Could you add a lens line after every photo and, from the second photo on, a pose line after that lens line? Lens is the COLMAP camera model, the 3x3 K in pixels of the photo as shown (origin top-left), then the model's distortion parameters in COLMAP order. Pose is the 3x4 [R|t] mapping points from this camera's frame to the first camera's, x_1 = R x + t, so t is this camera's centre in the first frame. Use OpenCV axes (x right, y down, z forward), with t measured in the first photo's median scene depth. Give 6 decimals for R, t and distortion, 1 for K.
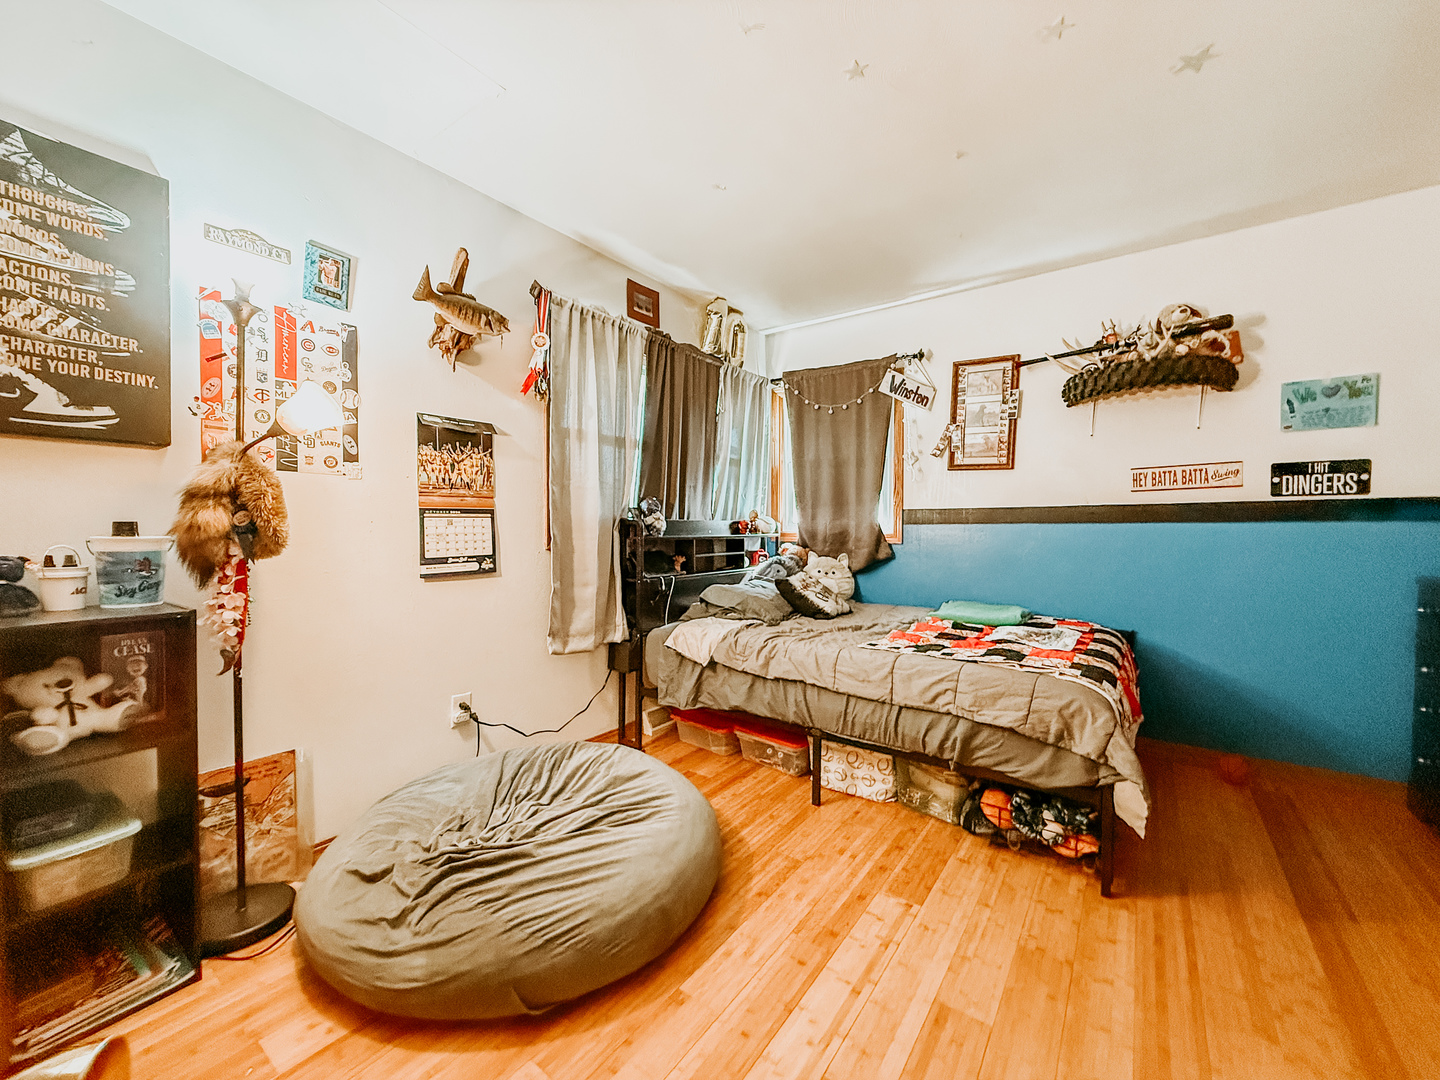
lens RADIAL K [[575.3, 0, 714.6], [0, 575.3, 536.4], [0, 0, 1]] dist [-0.002083, -0.000051]
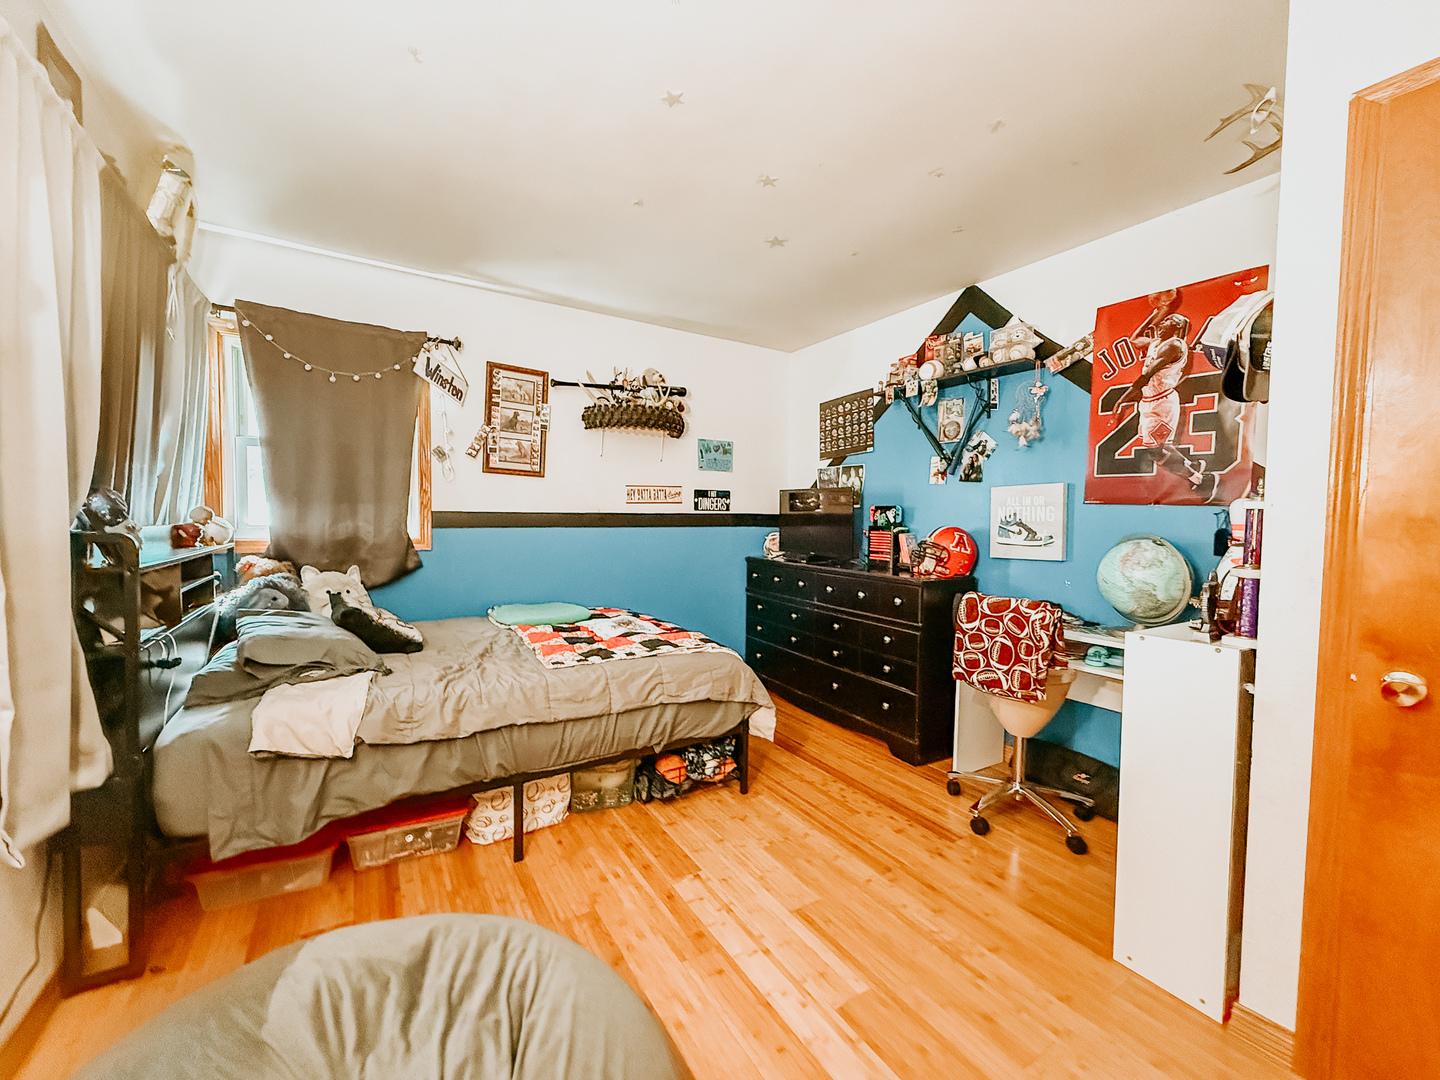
lens RADIAL K [[575.3, 0, 715.1], [0, 575.3, 538.0], [0, 0, 1]] dist [-0.002083, -0.000051]
pose [[0.371012, -0.030859, 0.928115, -0.451693], [0.003520, 0.999487, 0.031825, -0.043482], [-0.928622, -0.008541, 0.370930, 0.359010]]
